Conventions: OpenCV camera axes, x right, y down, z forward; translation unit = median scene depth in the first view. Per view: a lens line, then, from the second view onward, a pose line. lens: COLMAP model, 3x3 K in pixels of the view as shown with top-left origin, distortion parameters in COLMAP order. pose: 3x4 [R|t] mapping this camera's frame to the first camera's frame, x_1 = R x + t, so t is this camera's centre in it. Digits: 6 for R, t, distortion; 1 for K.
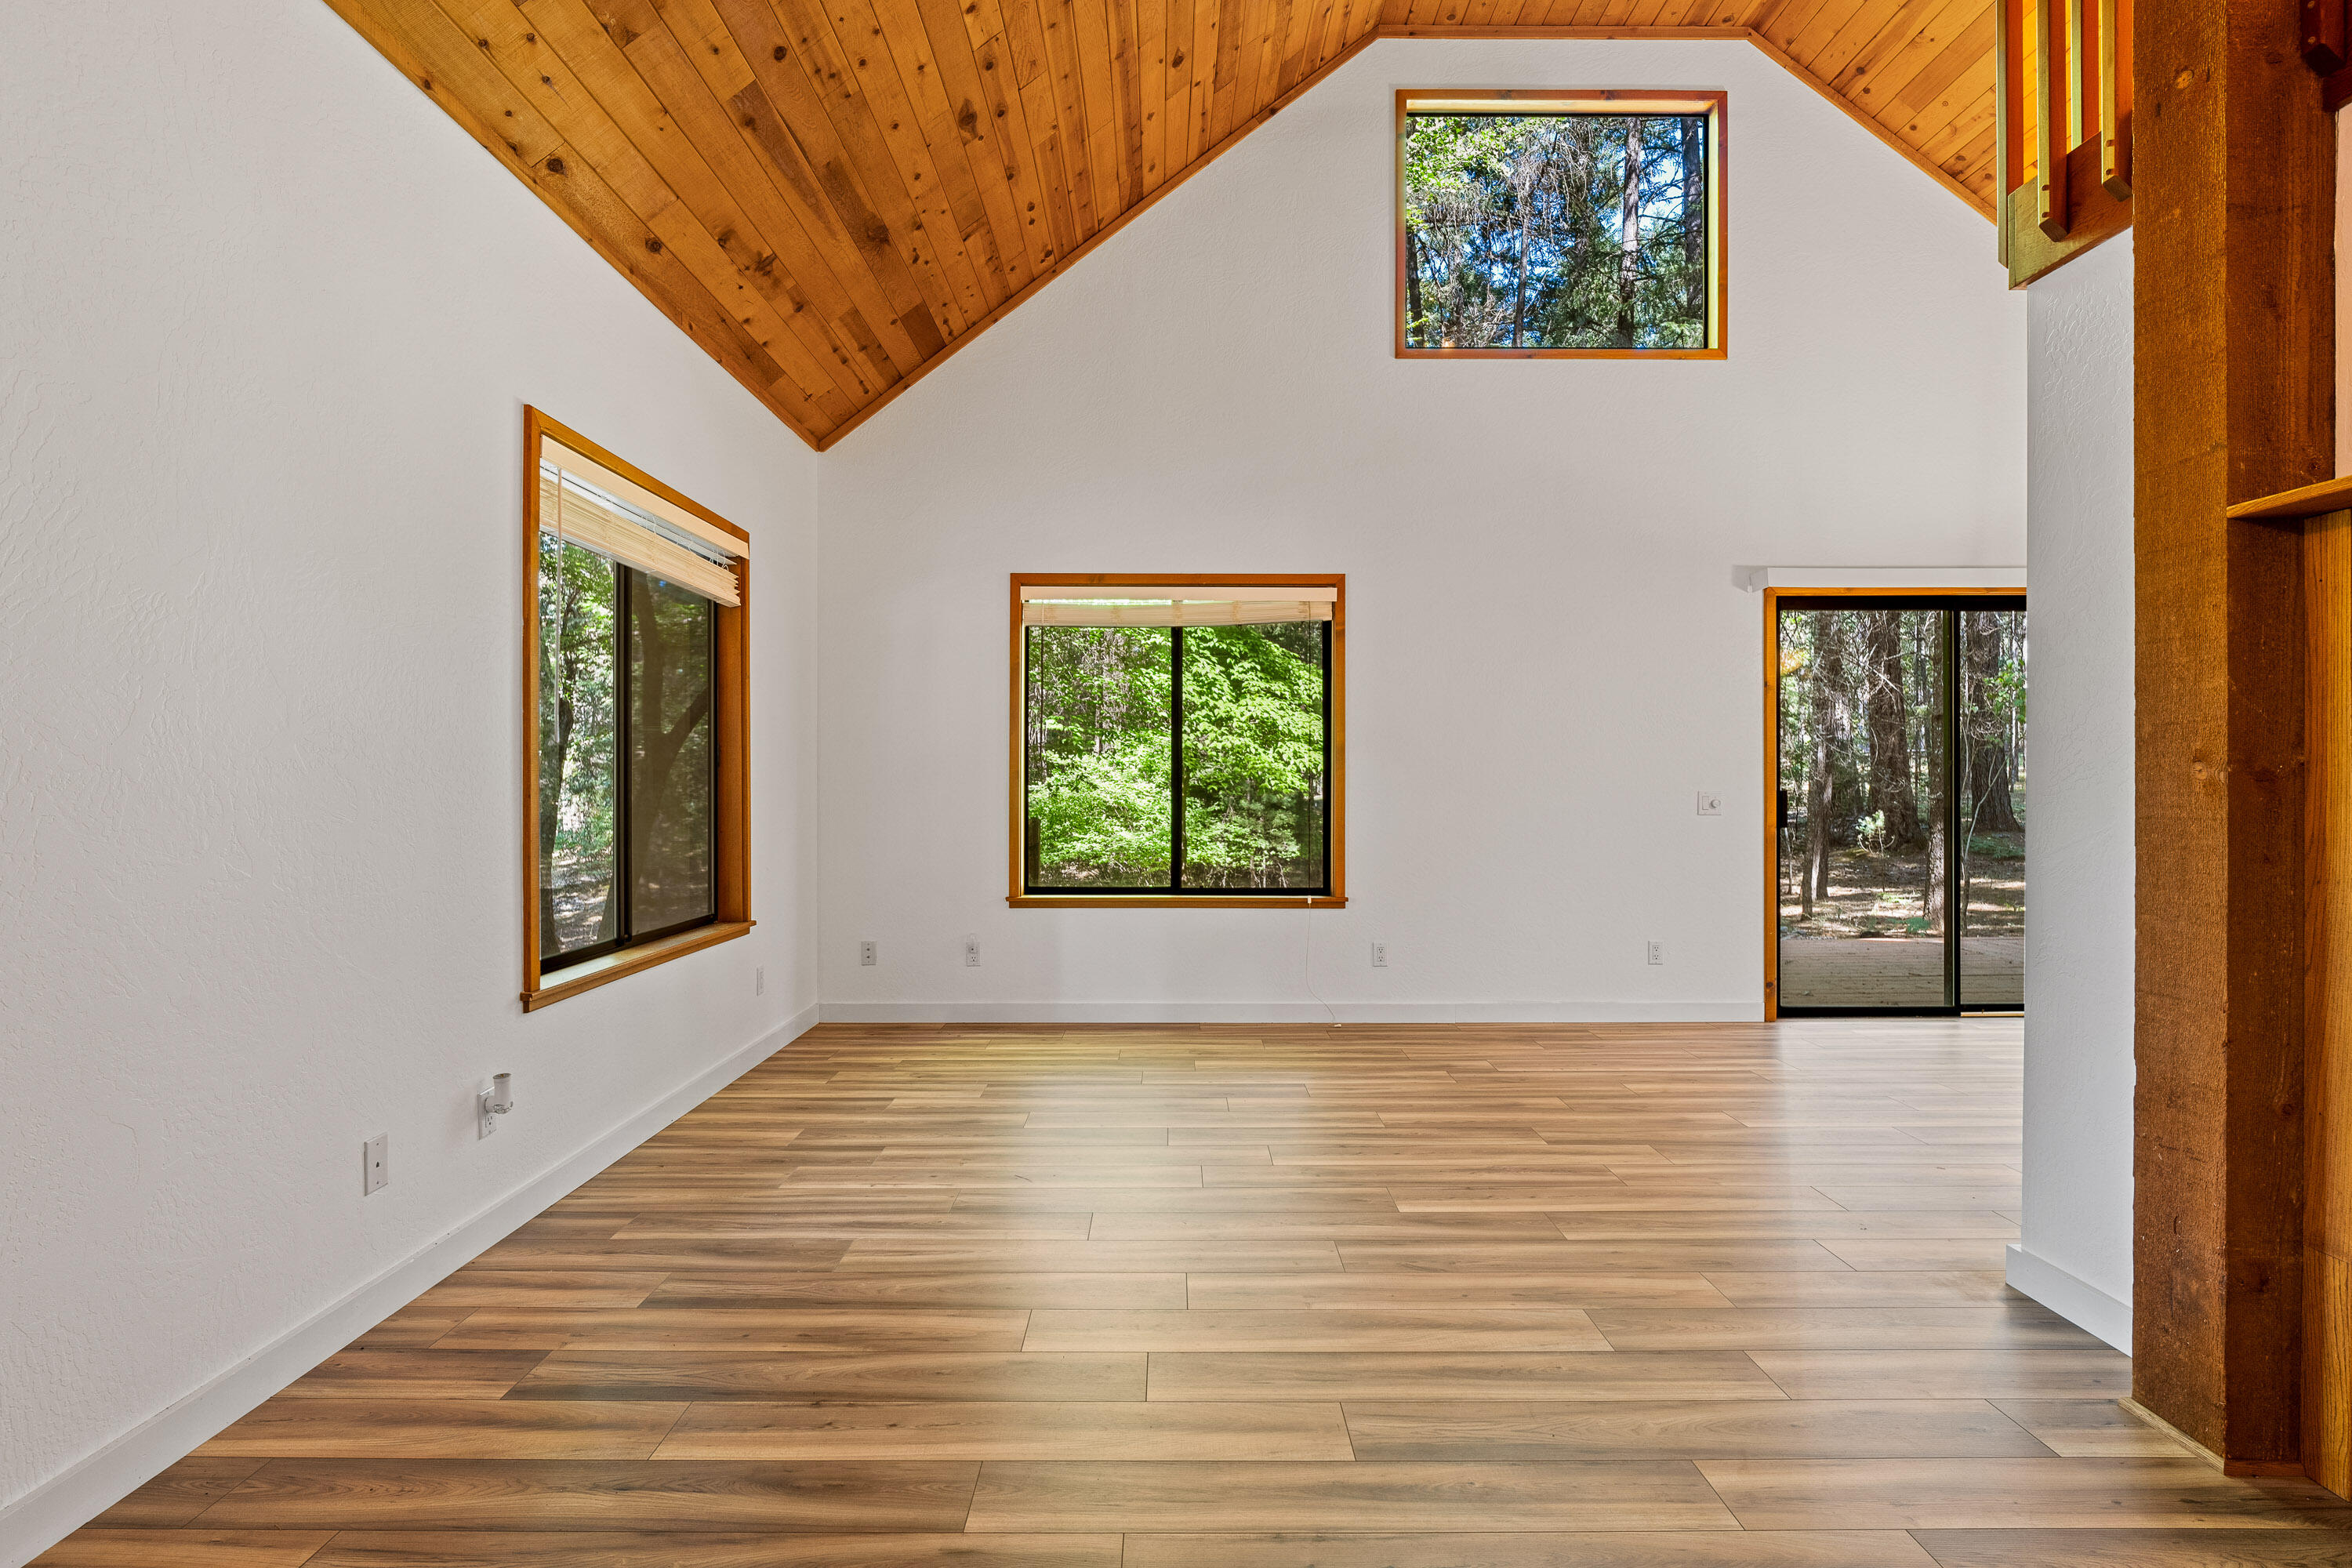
lens RADIAL K [[1183.5, 0, 1176.0], [0, 1183.5, 784.0], [0, 0, 1]] dist [0.001305, 0.000071]
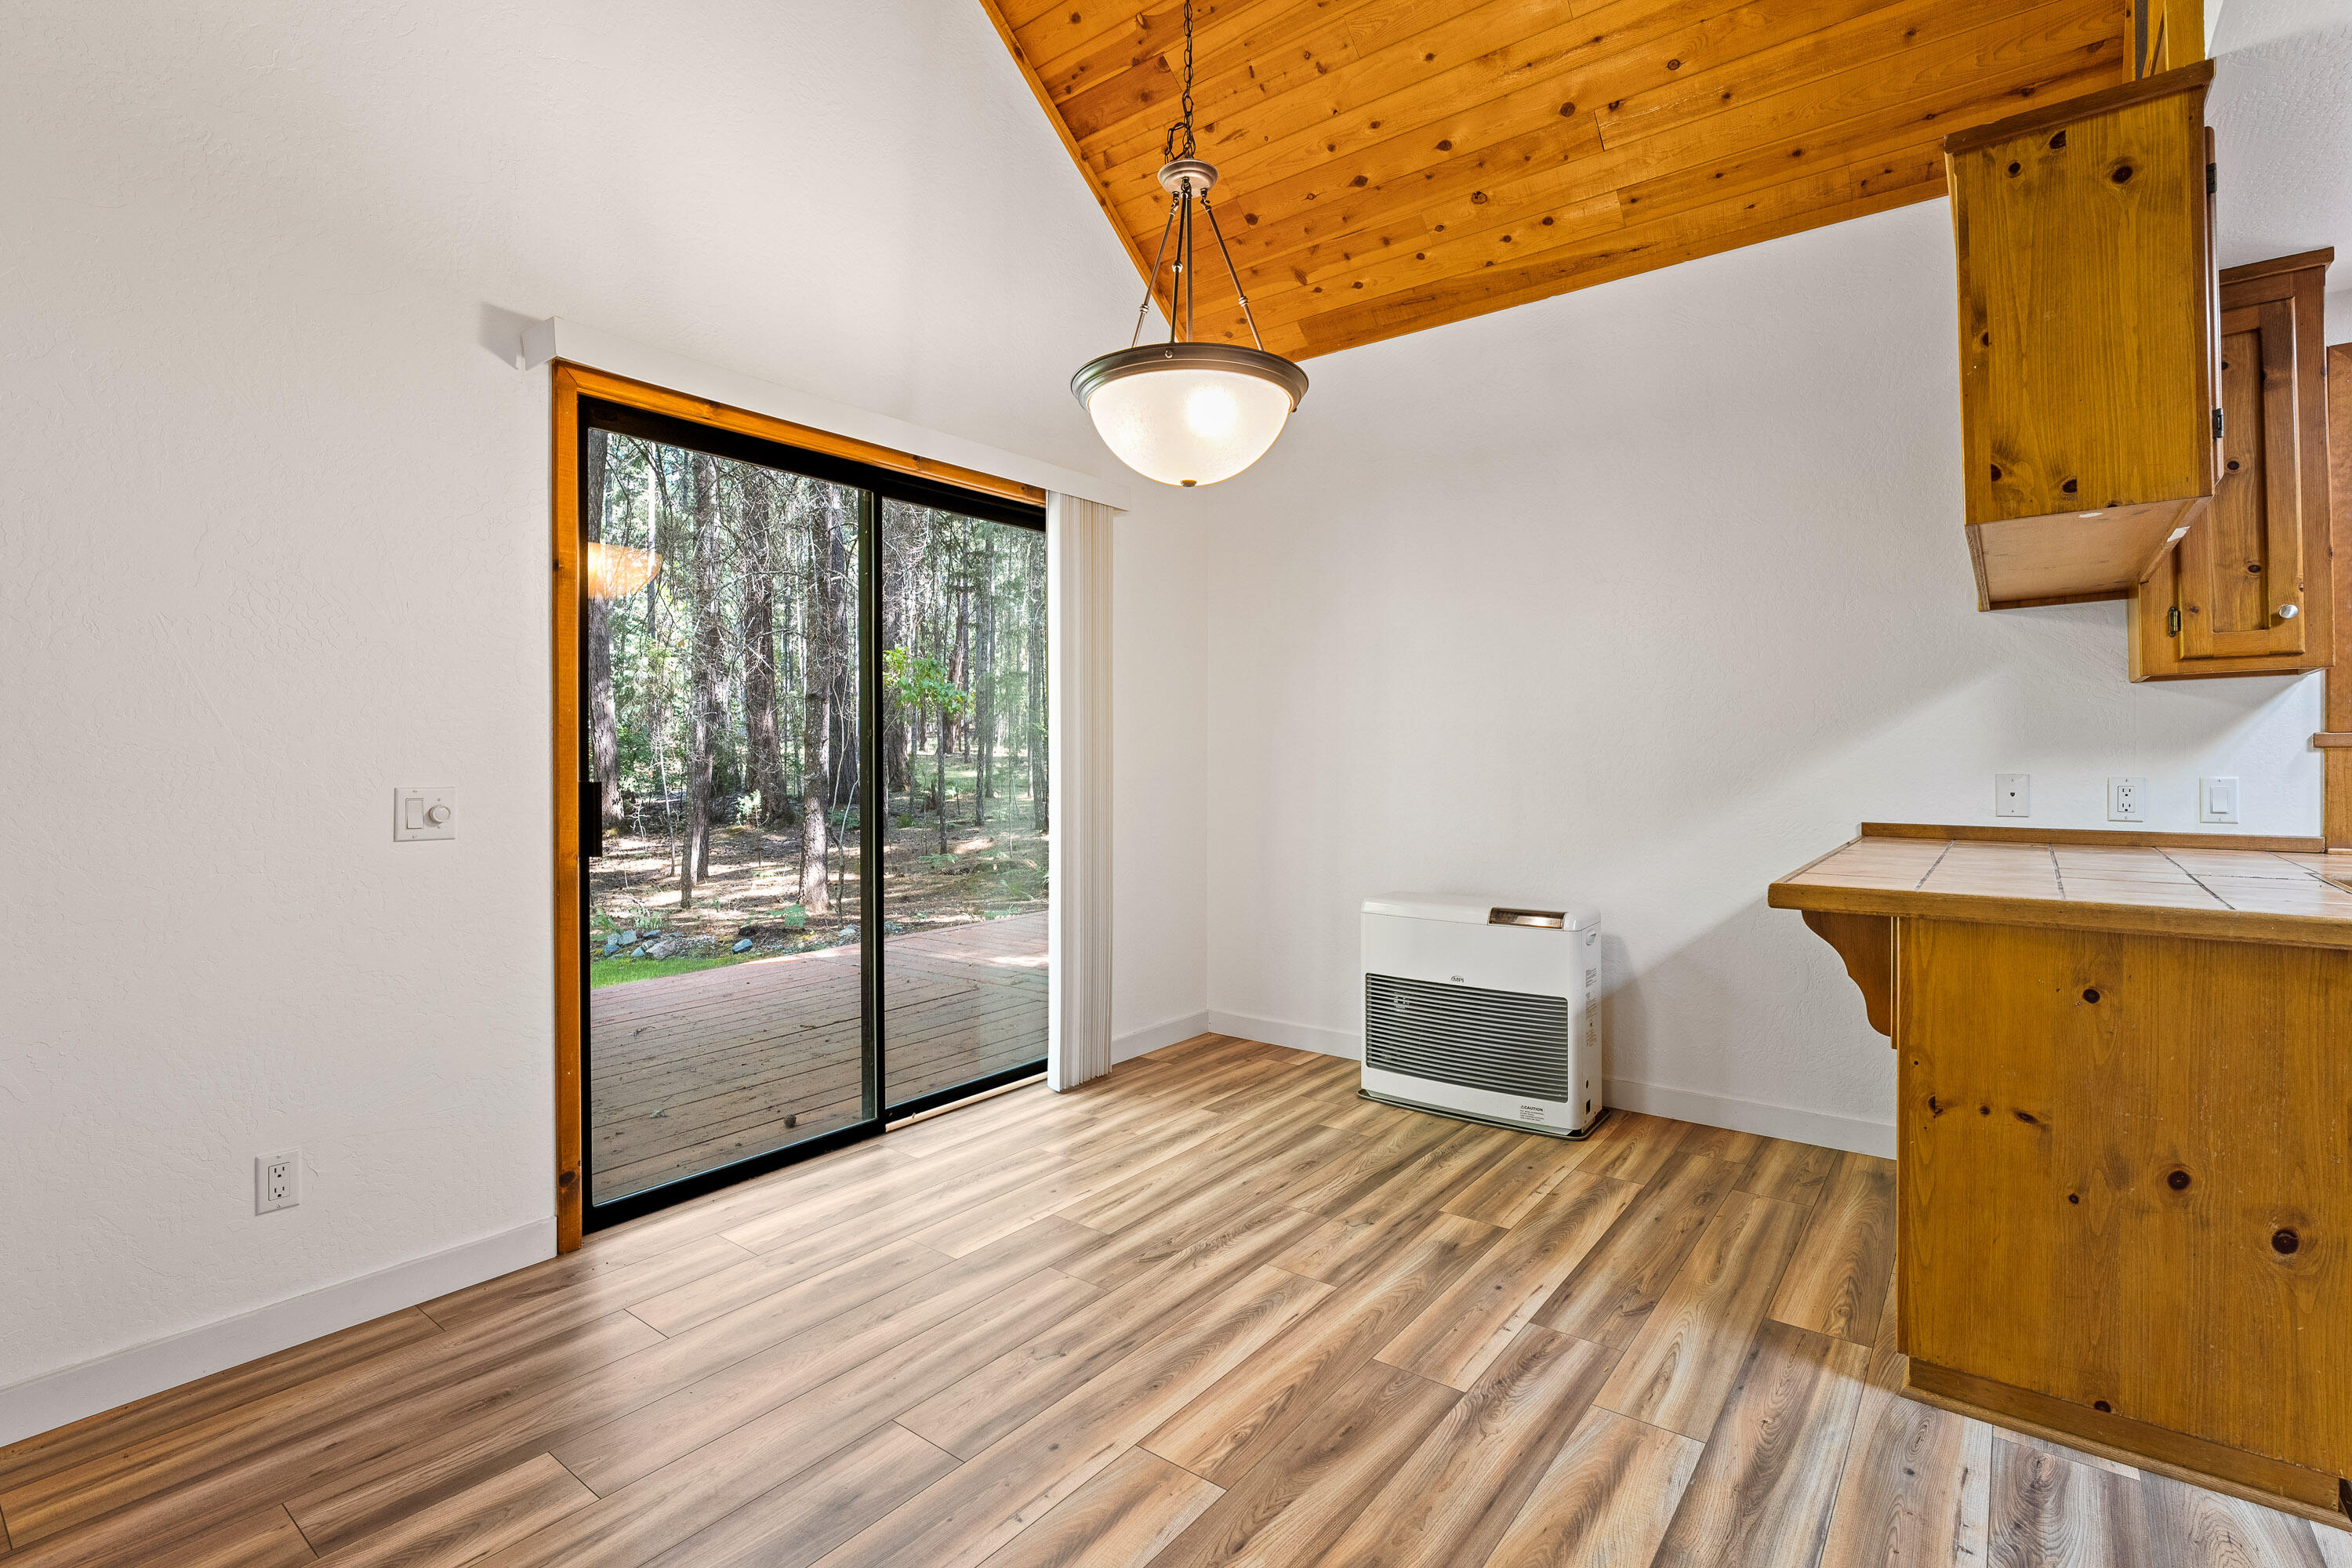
lens RADIAL K [[1111.2, 0, 1187.7], [0, 1111.2, 753.0], [0, 0, 1]] dist [-0.000888, 0.000045]
pose [[0.615173, 0.000561, 0.788392, 0.295816], [0.006470, 0.999962, -0.005760, -0.002422], [-0.788366, 0.008645, 0.615146, 0.511066]]
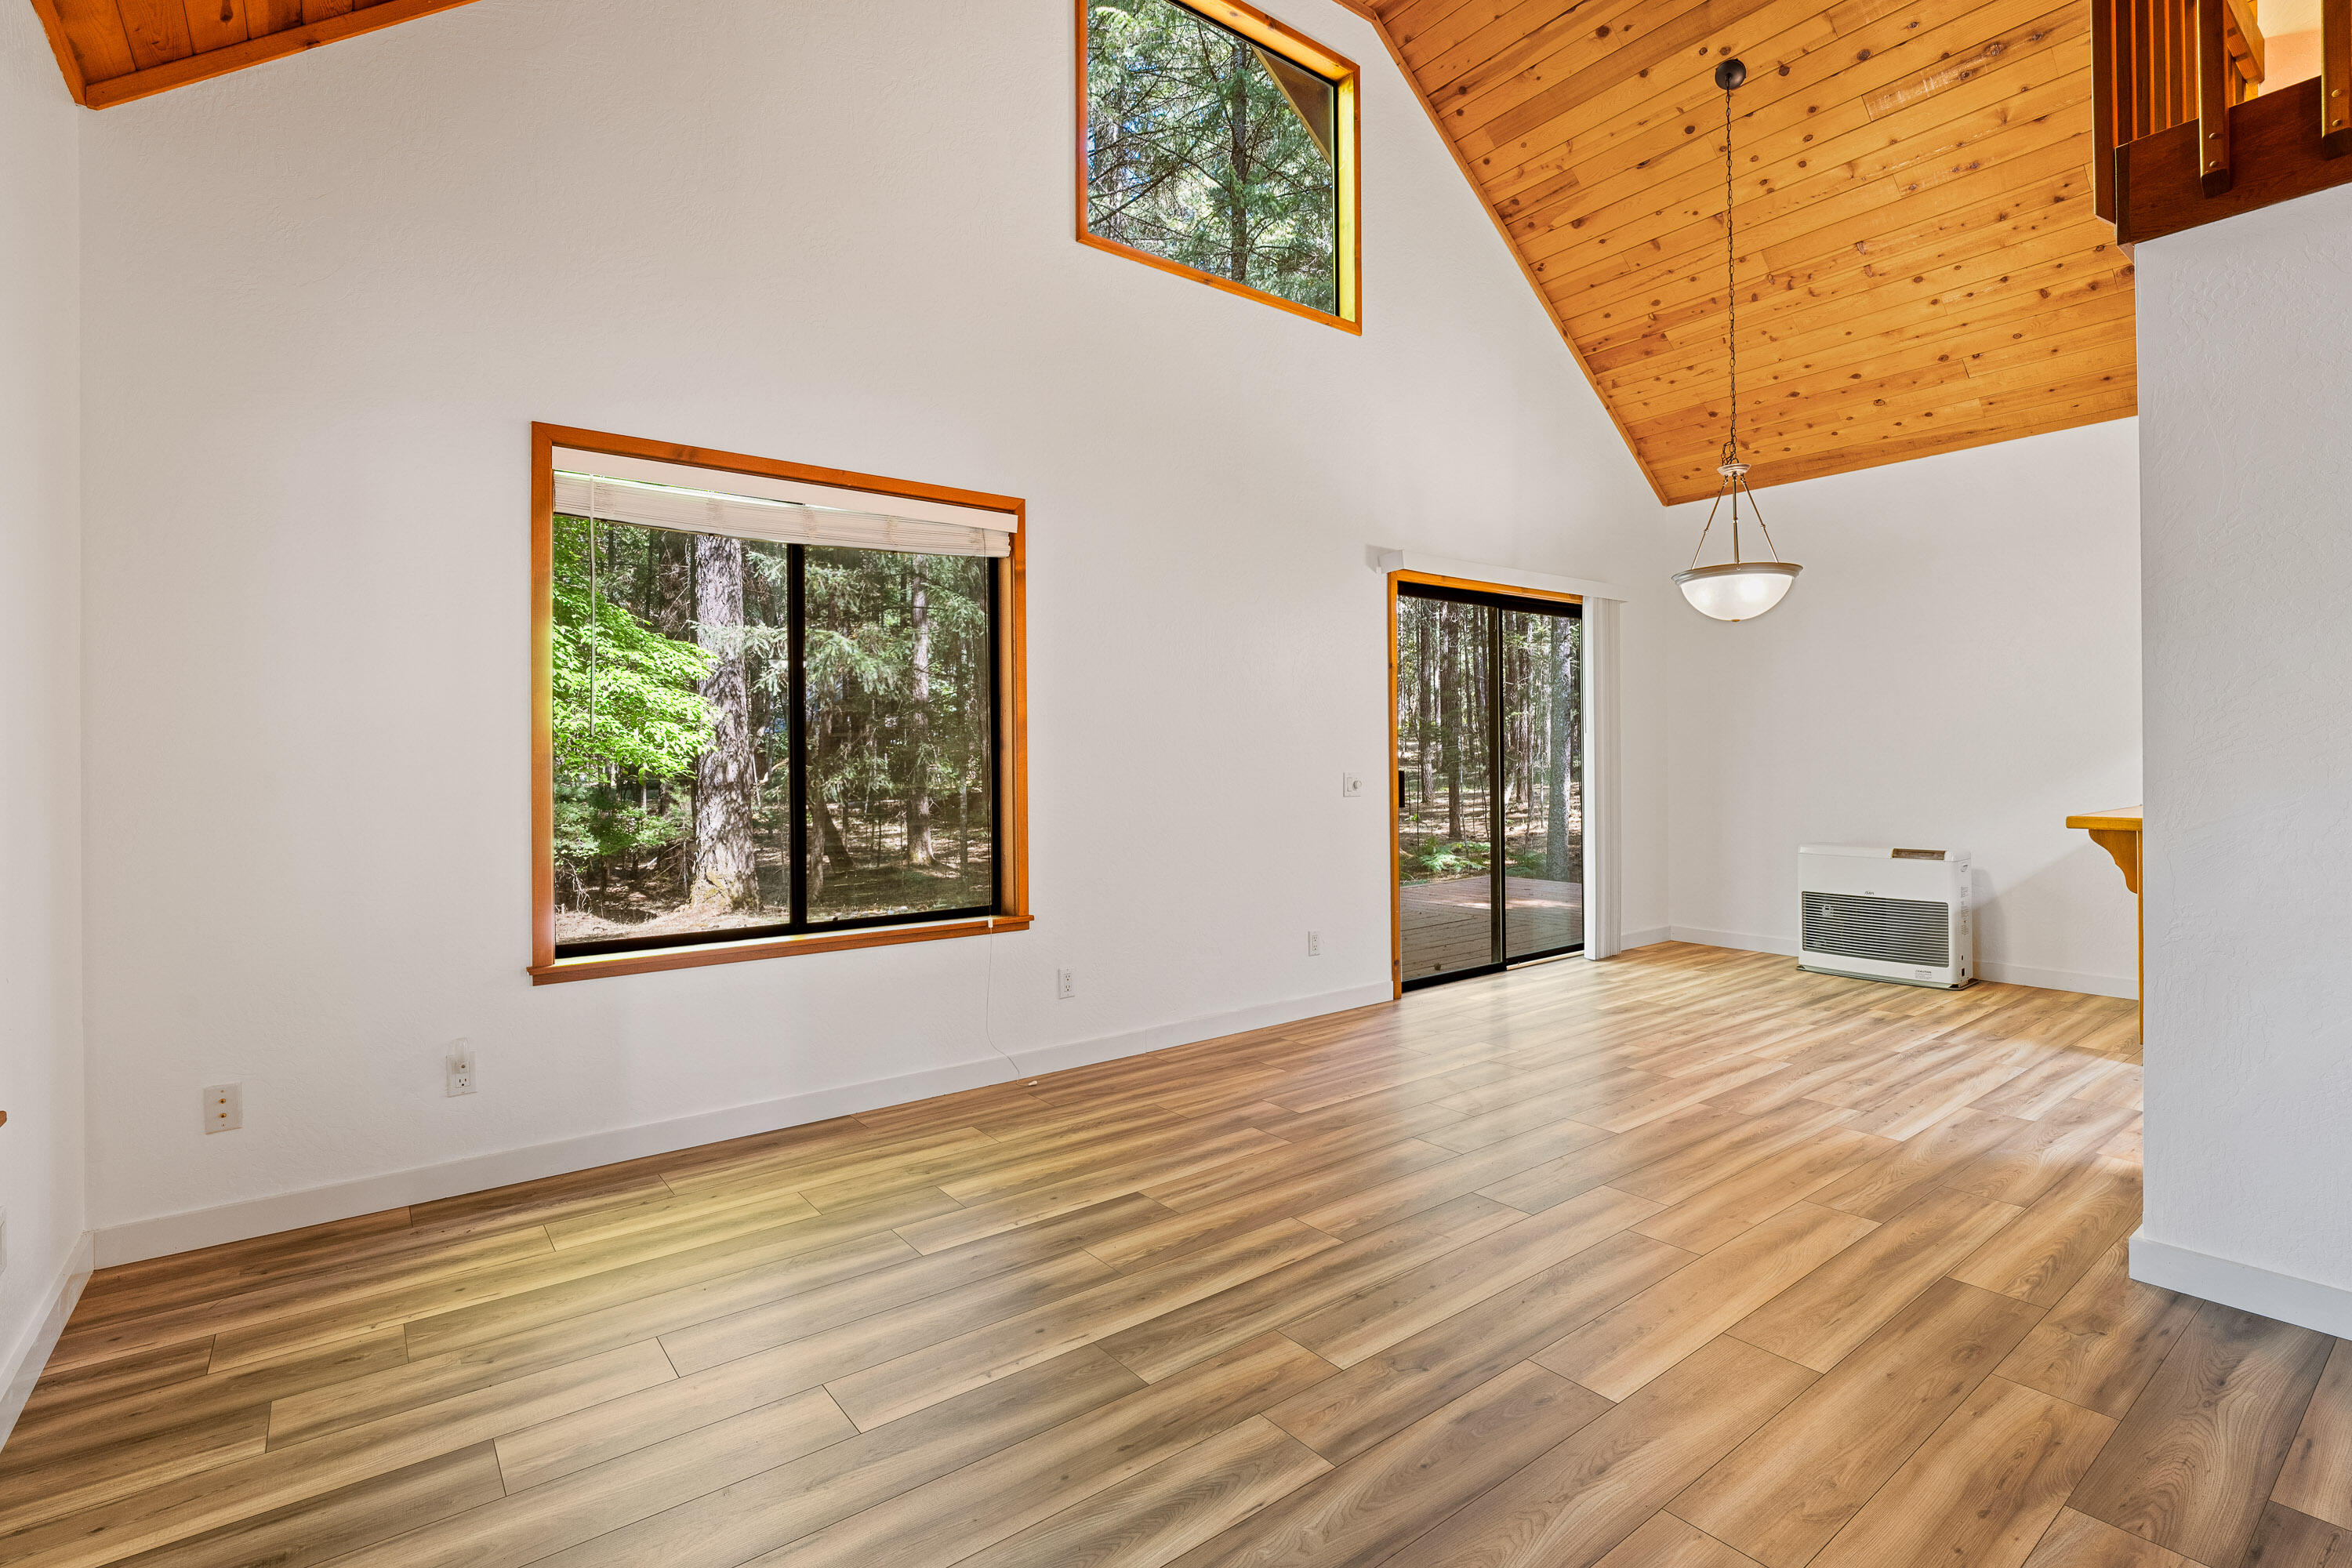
lens RADIAL K [[1111.2, 0, 1187.7], [0, 1111.2, 753.0], [0, 0, 1]] dist [-0.000888, 0.000045]
pose [[0.795379, -0.003162, 0.606104, -0.212530], [0.011499, 0.999885, -0.009873, -0.001994], [-0.606003, 0.014822, 0.795324, 0.351011]]
